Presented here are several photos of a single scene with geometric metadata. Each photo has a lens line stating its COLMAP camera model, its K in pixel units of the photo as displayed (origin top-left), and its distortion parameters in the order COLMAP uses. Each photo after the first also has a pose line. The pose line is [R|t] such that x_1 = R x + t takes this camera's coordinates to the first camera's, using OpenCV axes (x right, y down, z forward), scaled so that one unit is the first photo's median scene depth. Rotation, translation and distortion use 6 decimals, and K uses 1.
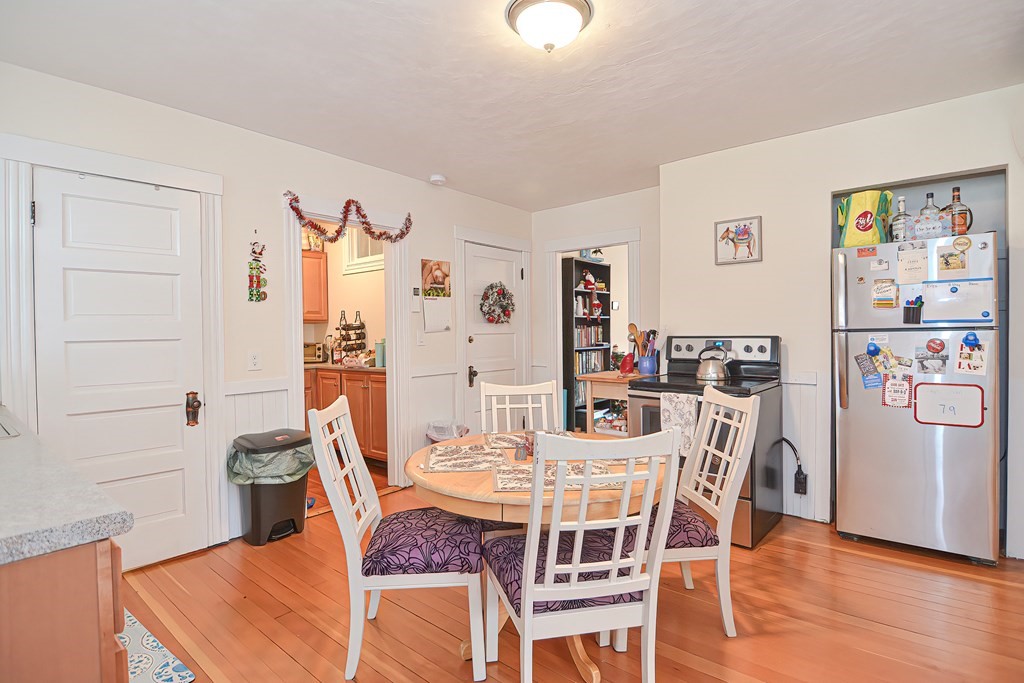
lens RADIAL K [[497.0, 0, 515.1], [0, 497.0, 338.6], [0, 0, 1]] dist [-0.001544, -0.013436]
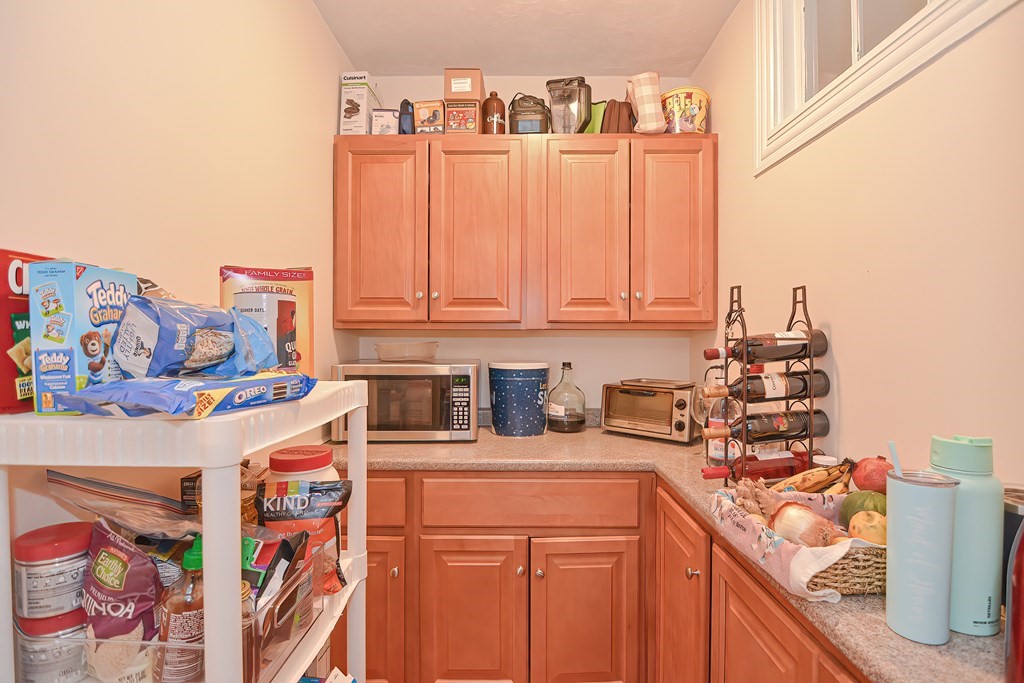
lens RADIAL K [[497.0, 0, 515.1], [0, 497.0, 338.6], [0, 0, 1]] dist [-0.001544, -0.013436]
pose [[0.641619, 0.021120, -0.766733, -0.219006], [-0.024065, 0.999683, 0.007399, -0.027627], [0.766646, 0.013704, 0.641924, 0.741128]]
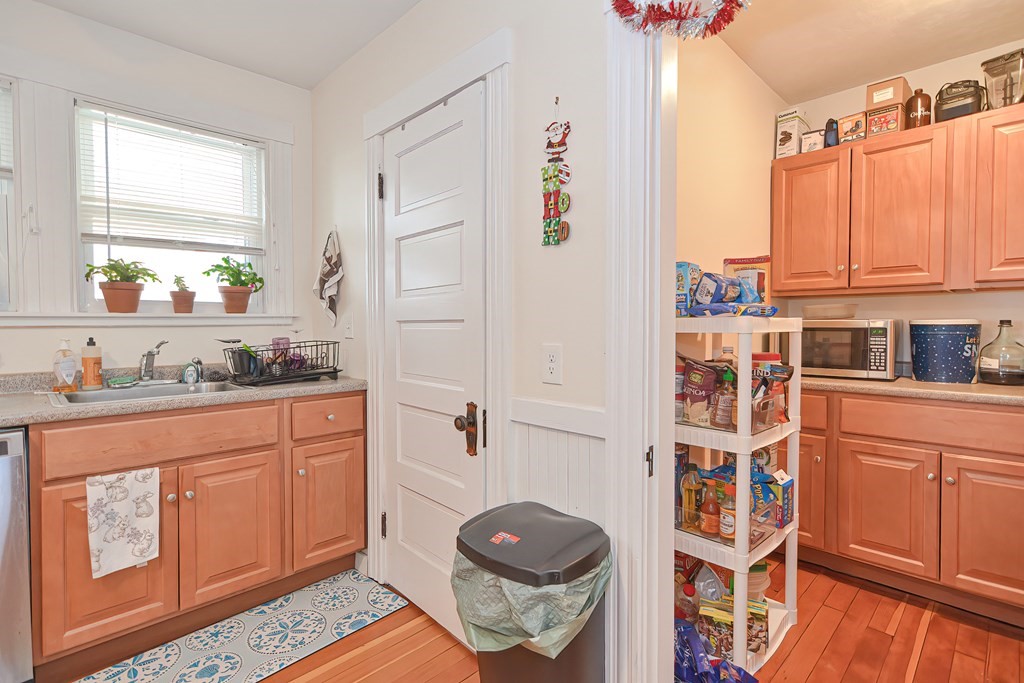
lens RADIAL K [[496.6, 0, 510.2], [0, 496.6, 336.6], [0, 0, 1]] dist [0.002044, 0.002451]
pose [[-0.091174, 0.039614, -0.995047, -0.015233], [-0.011504, 0.999100, 0.040829, -0.002359], [0.995769, 0.015170, -0.090636, 0.637495]]
